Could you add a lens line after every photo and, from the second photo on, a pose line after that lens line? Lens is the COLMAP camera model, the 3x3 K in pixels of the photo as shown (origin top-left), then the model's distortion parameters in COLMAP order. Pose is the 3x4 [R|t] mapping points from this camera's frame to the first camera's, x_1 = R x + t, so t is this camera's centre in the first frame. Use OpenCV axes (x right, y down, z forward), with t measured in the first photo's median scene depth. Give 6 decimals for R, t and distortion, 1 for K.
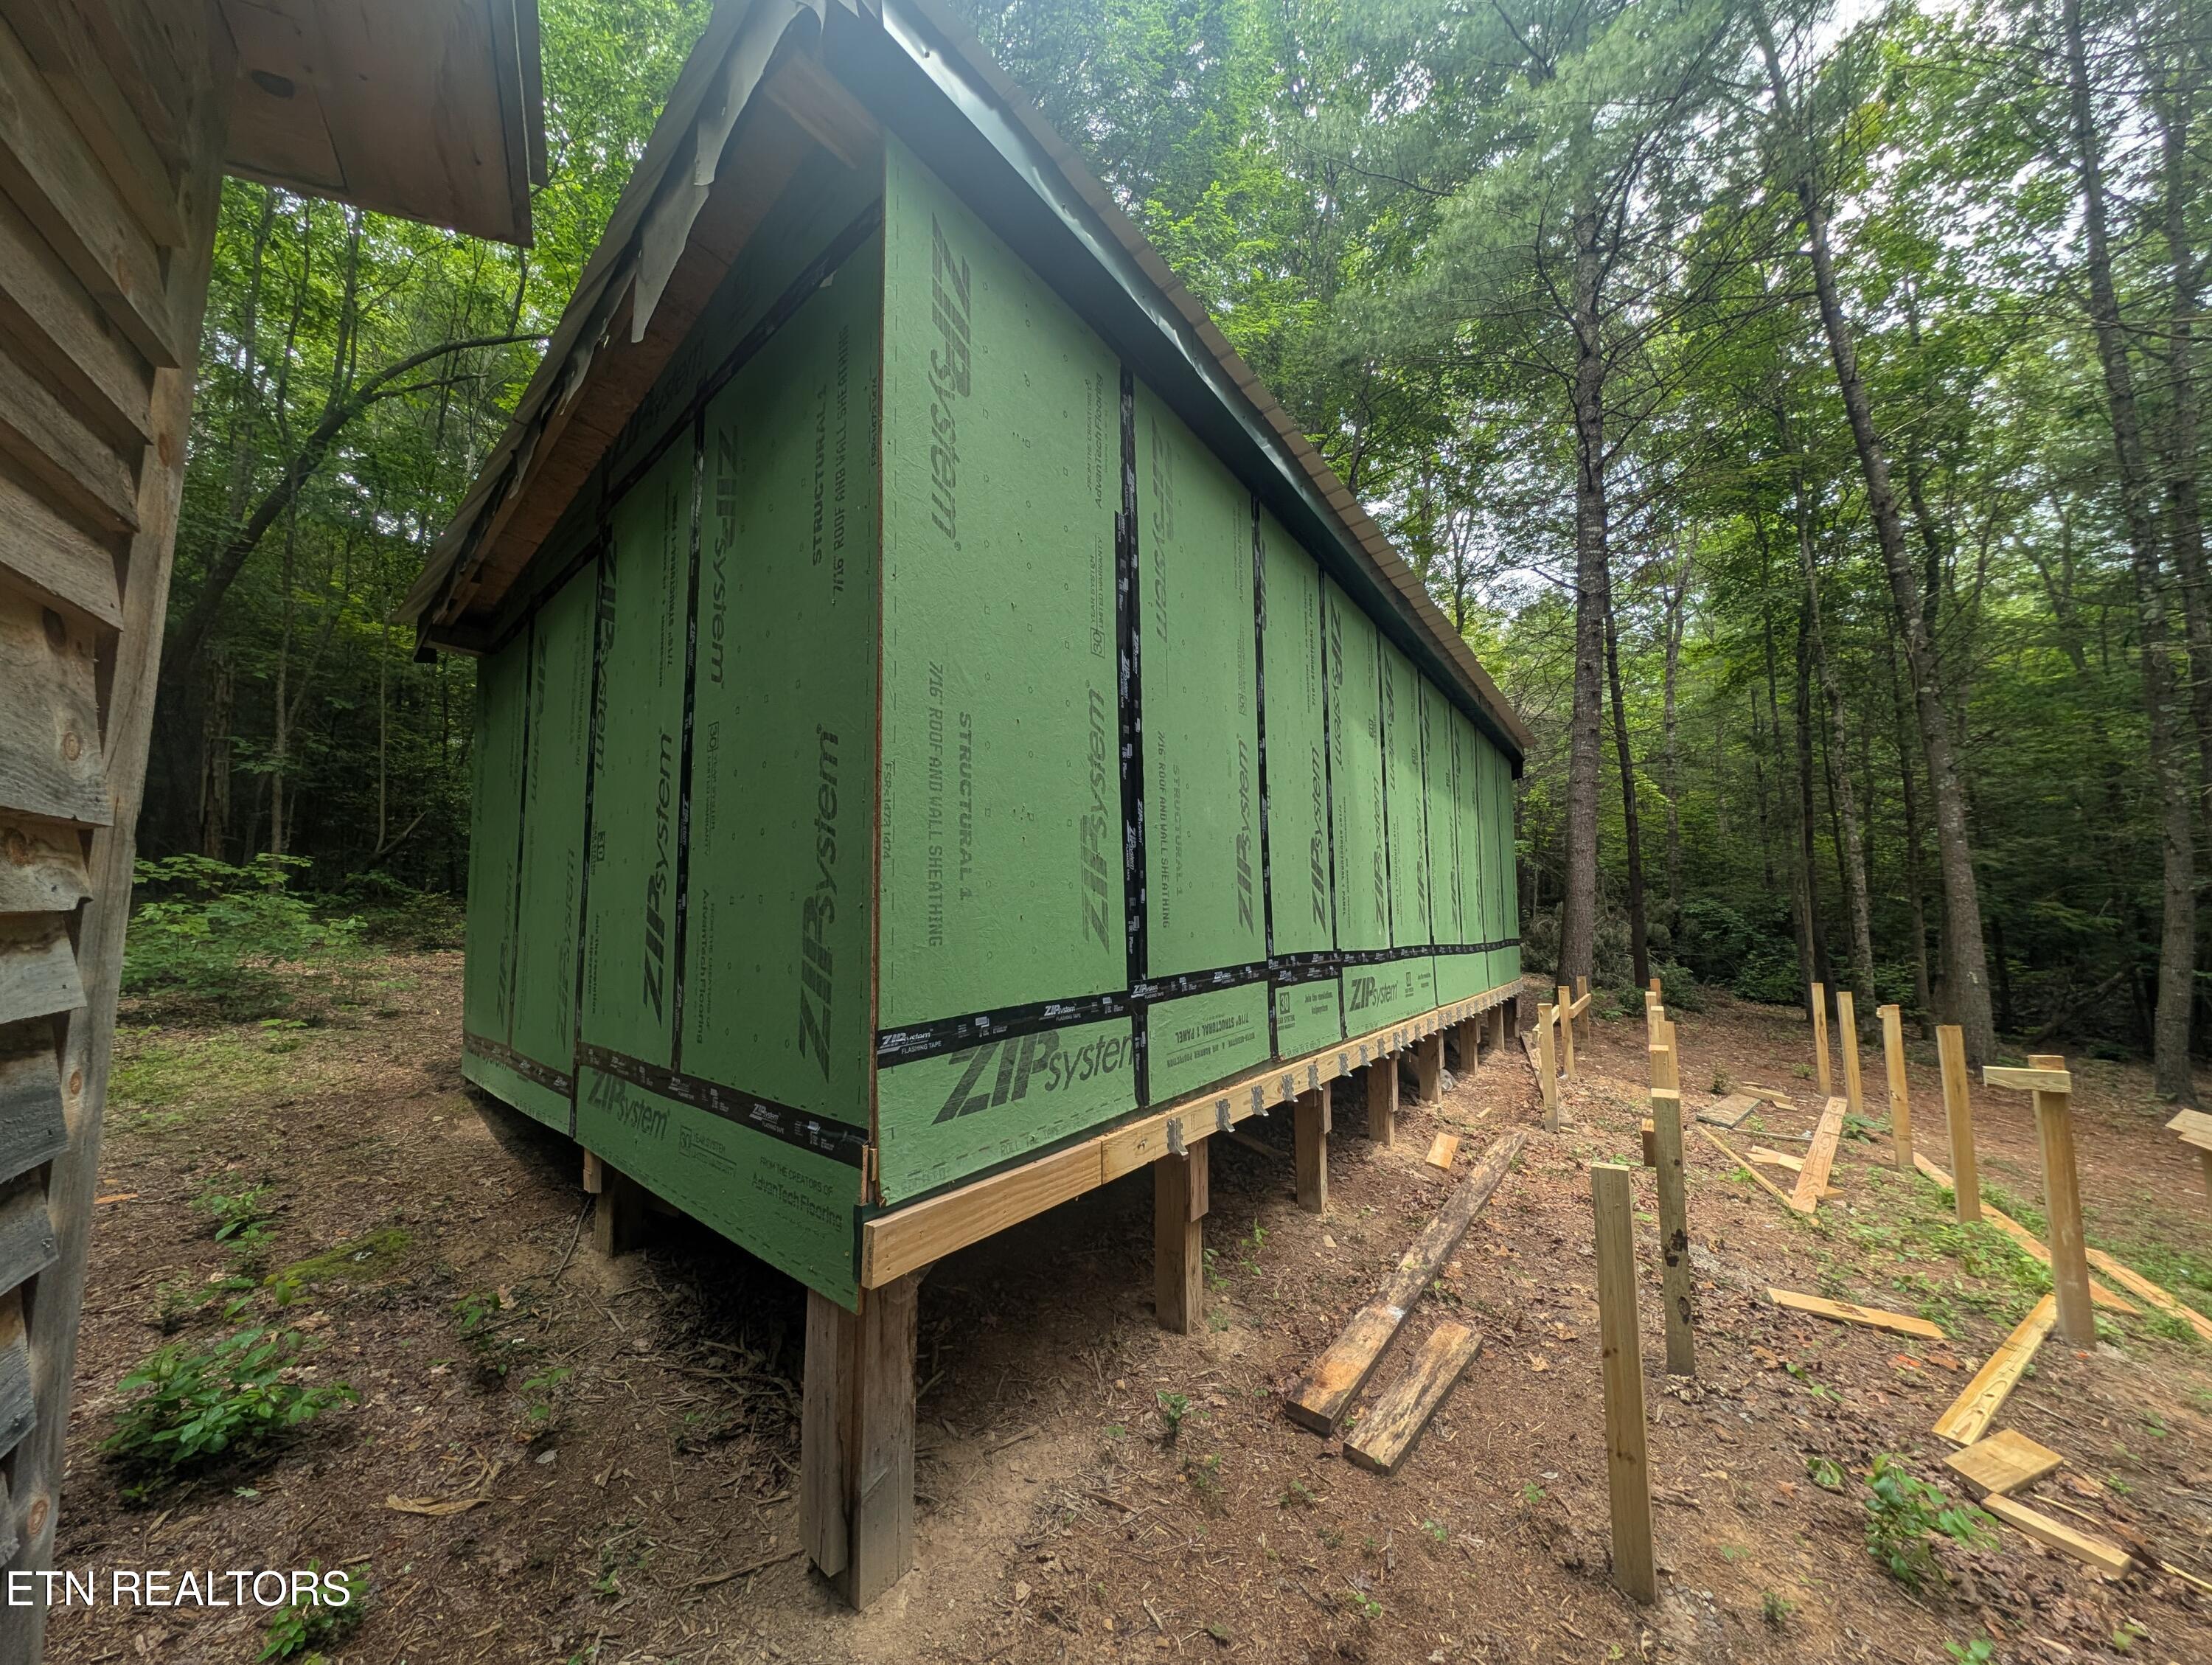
lens RADIAL K [[831.4, 0, 1114.2], [0, 831.4, 829.8], [0, 0, 1]] dist [0.008212, -0.003628]
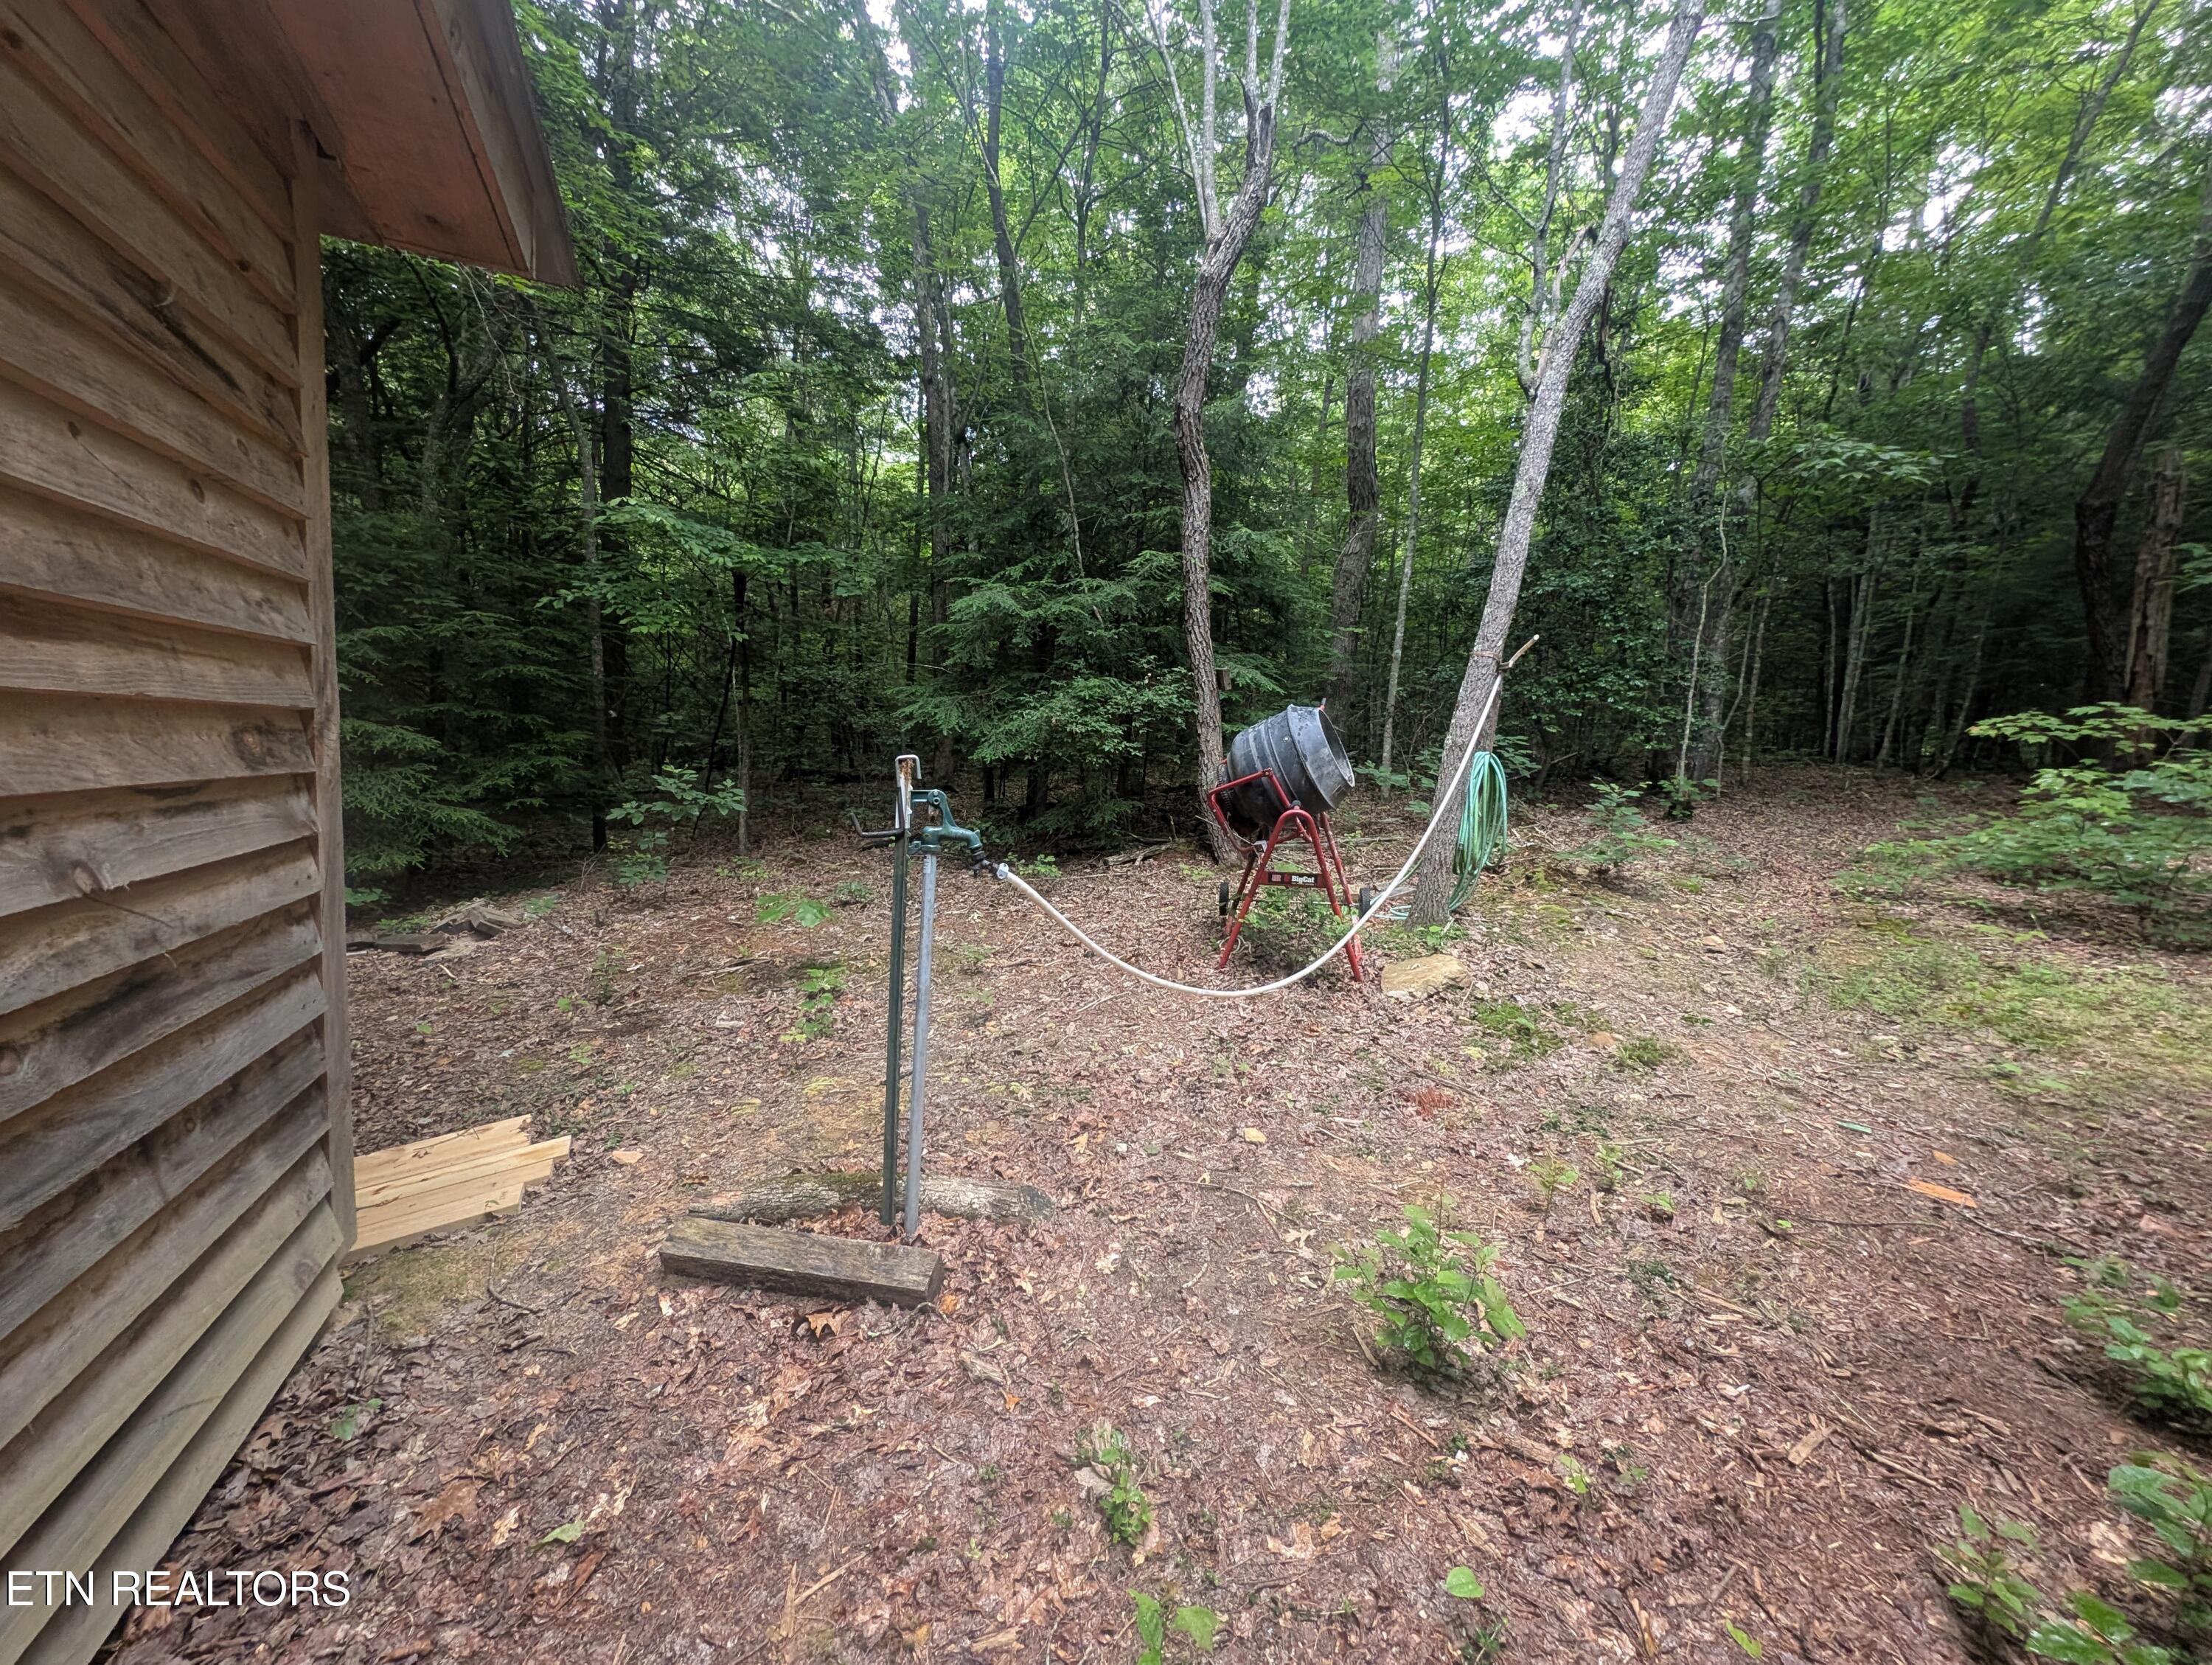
lens RADIAL K [[831.4, 0, 1104.6], [0, 831.4, 842.8], [0, 0, 1]] dist [0.008212, -0.003628]
pose [[-0.138756, 0.088644, -0.986351, -0.301558], [0.033262, 0.995841, 0.084818, 0.064534], [0.989768, -0.021039, -0.141127, 0.274860]]
